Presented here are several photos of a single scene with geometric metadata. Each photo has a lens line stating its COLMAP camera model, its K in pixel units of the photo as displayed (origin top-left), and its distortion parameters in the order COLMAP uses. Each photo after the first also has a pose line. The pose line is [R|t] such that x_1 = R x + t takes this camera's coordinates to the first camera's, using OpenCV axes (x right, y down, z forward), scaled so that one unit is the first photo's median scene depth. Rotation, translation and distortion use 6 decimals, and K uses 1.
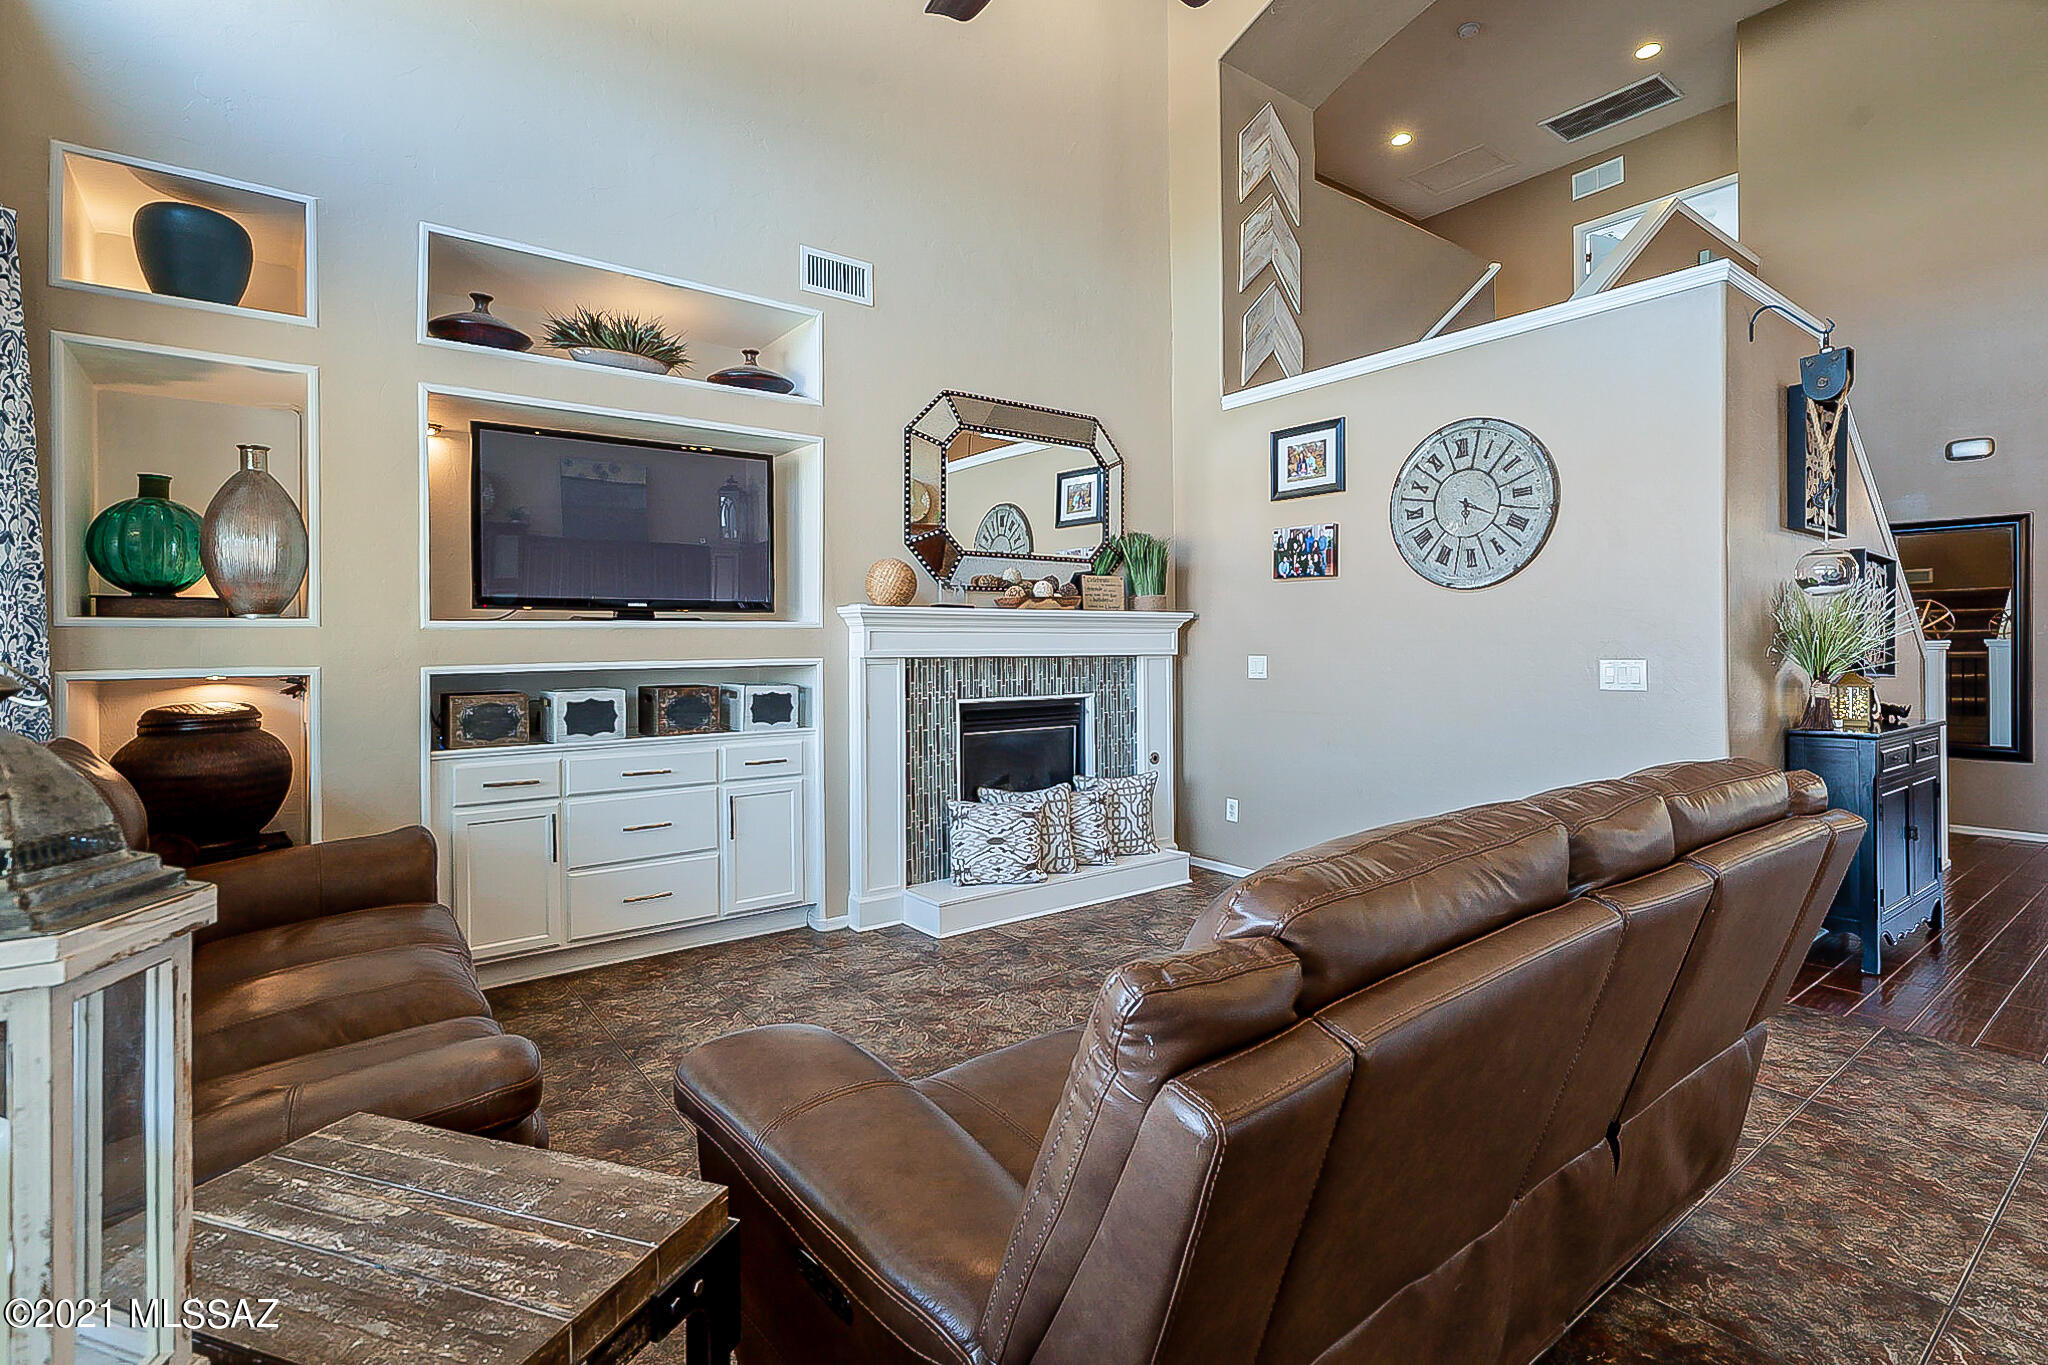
lens RADIAL K [[971.4, 0, 1022.6], [0, 971.4, 648.4], [0, 0, 1]] dist [-0.000896, 0.000166]
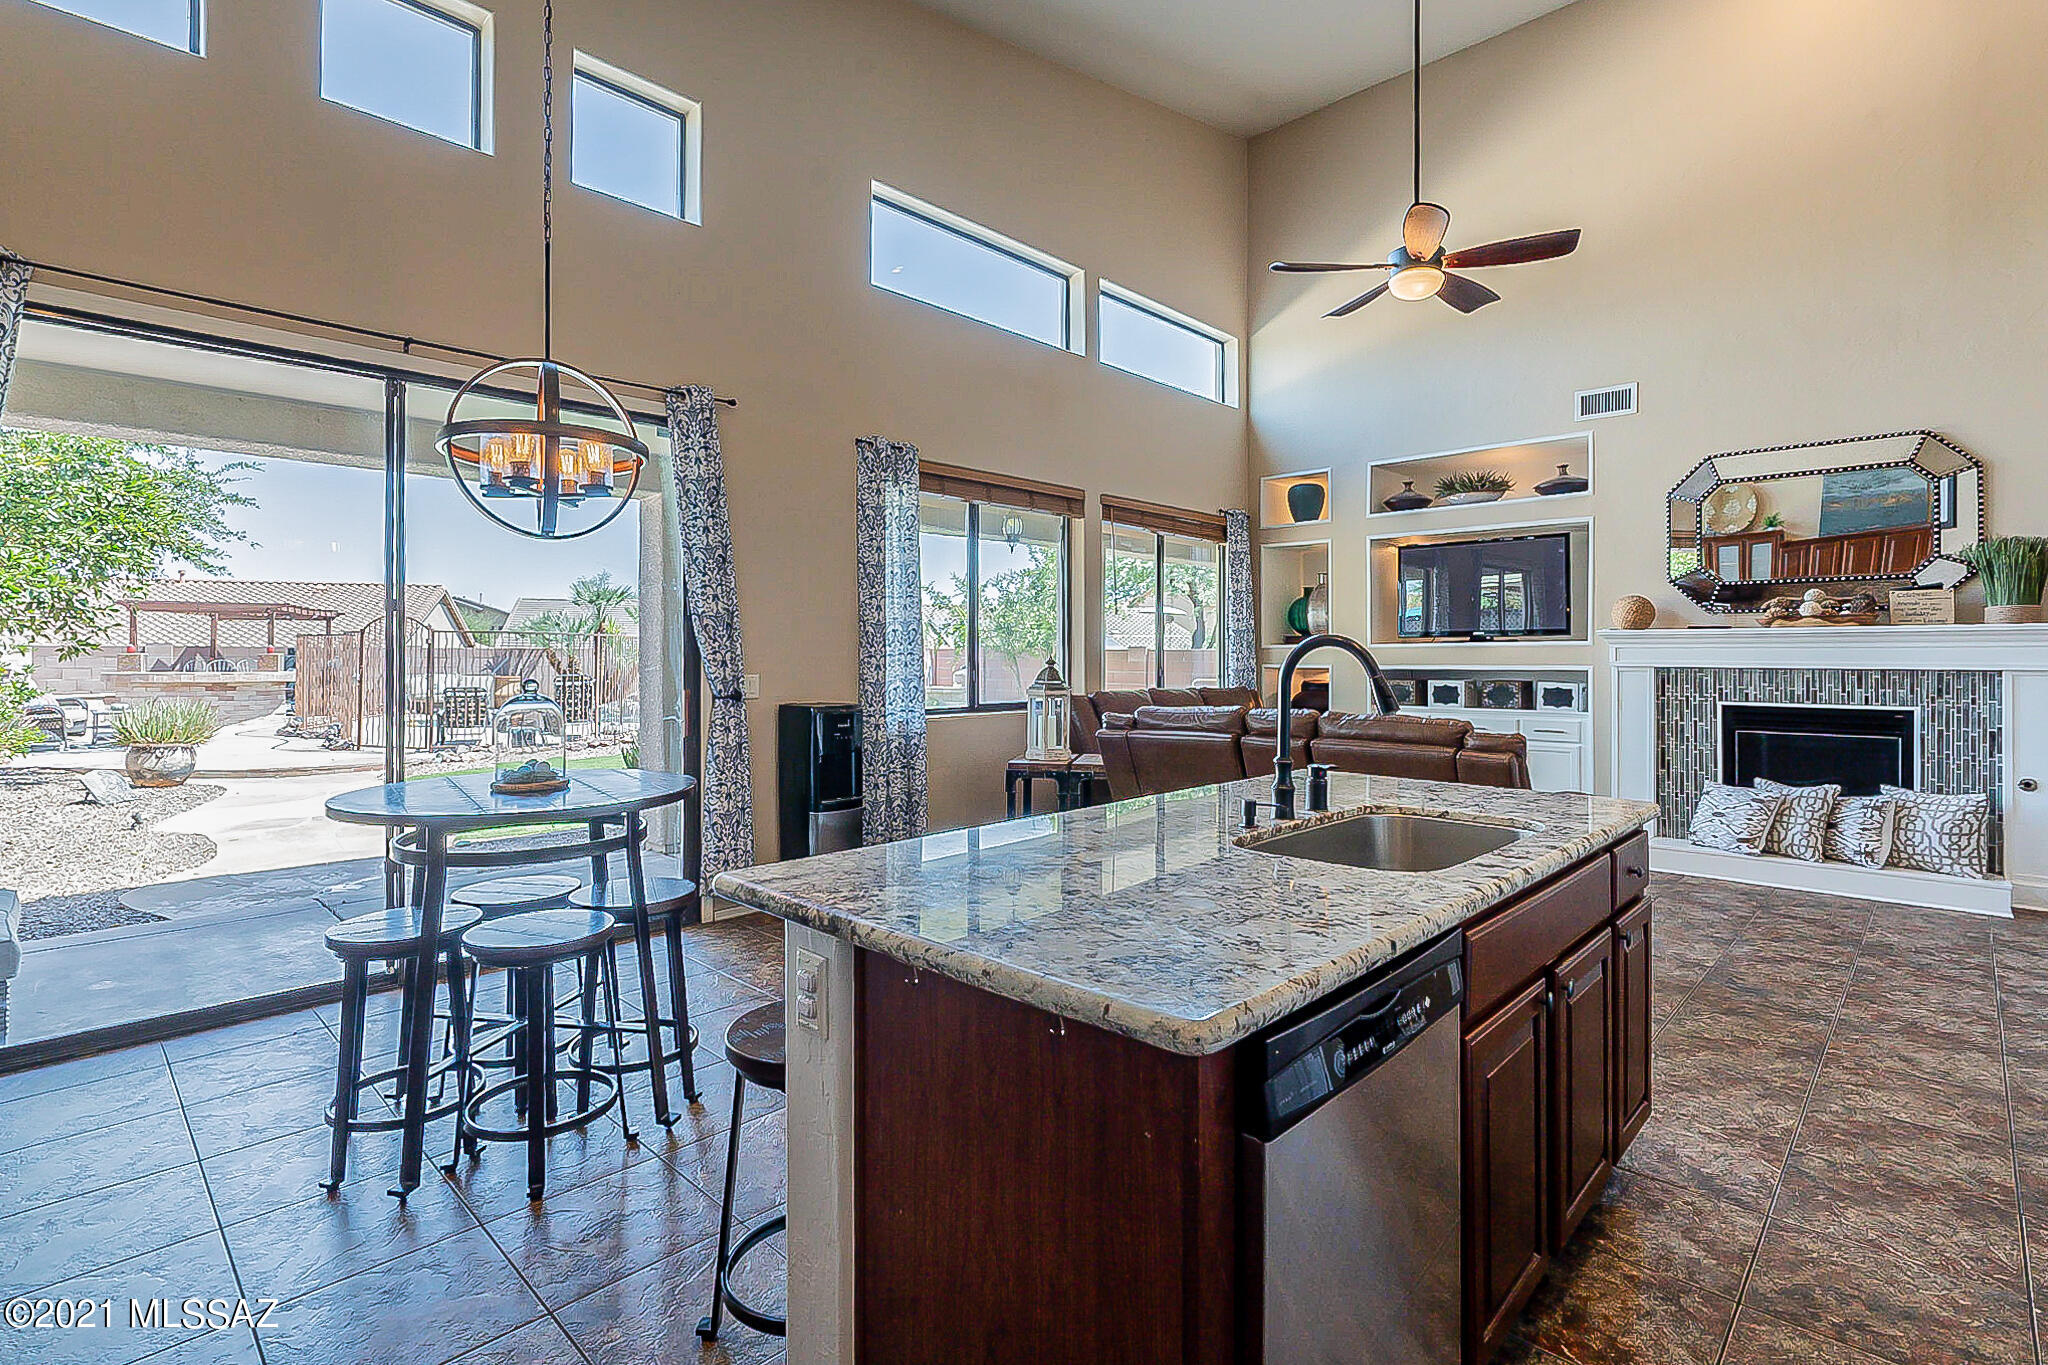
lens RADIAL K [[962.1, 0, 1013.6], [0, 962.1, 651.6], [0, 0, 1]] dist [0.001569, -0.001144]
pose [[0.143315, 0.003151, -0.989672, 1.124147], [-0.002878, 0.999992, 0.002767, -0.013446], [0.989673, 0.002451, 0.143323, -0.081406]]
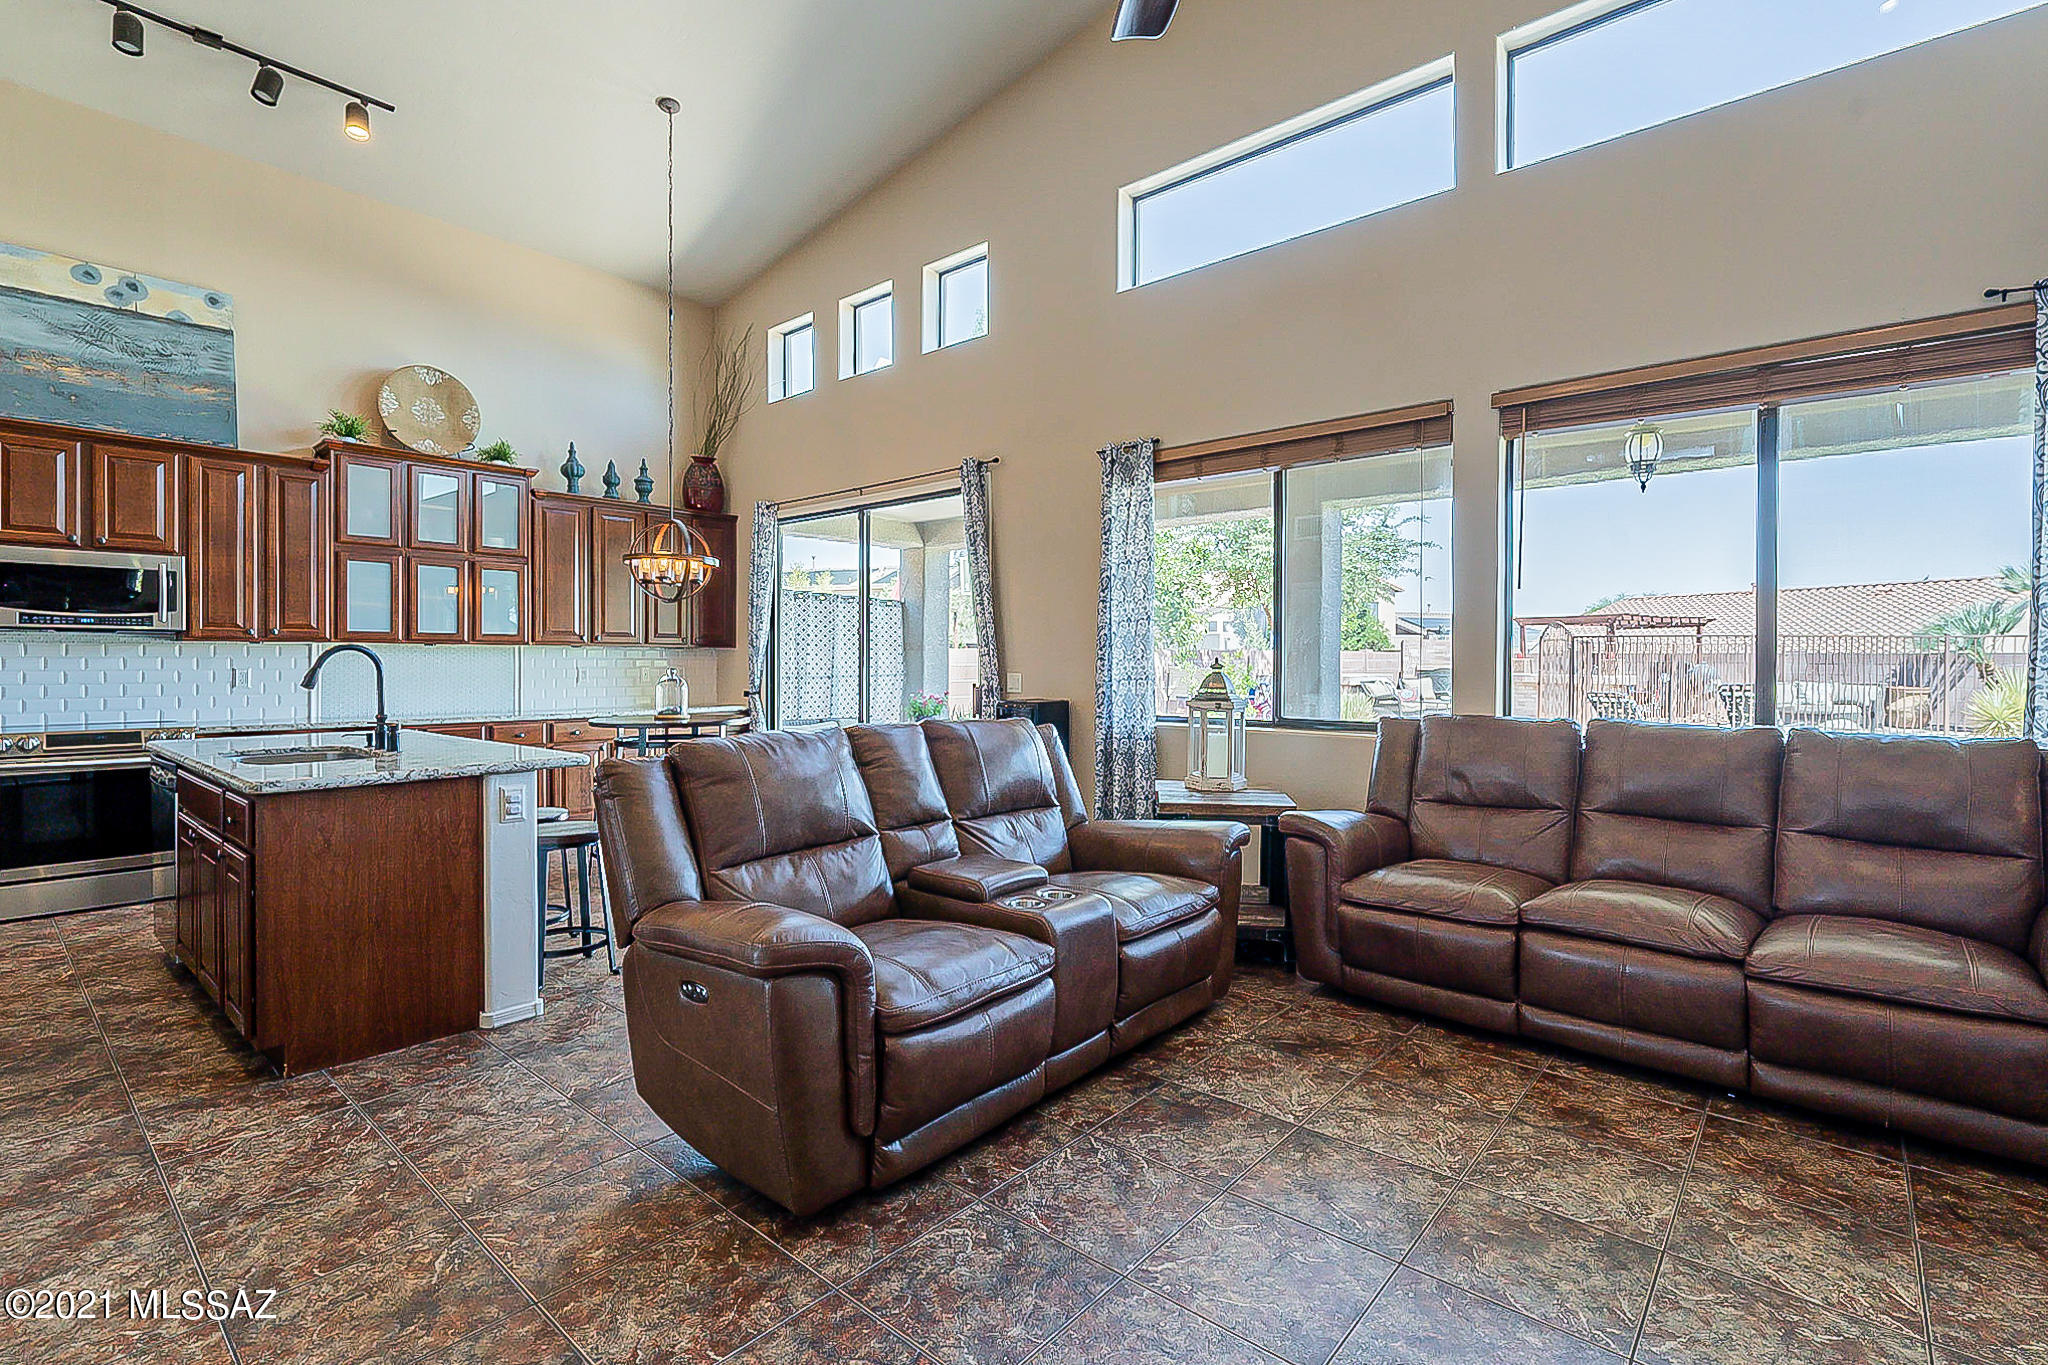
lens RADIAL K [[939.4, 0, 1036.0], [0, 939.4, 663.8], [0, 0, 1]] dist [-0.003636, 0.000351]
pose [[-0.977964, 0.005883, -0.208693, 0.230927], [0.004609, 0.999968, 0.006594, -0.005209], [0.208725, 0.005487, -0.977959, 1.101551]]
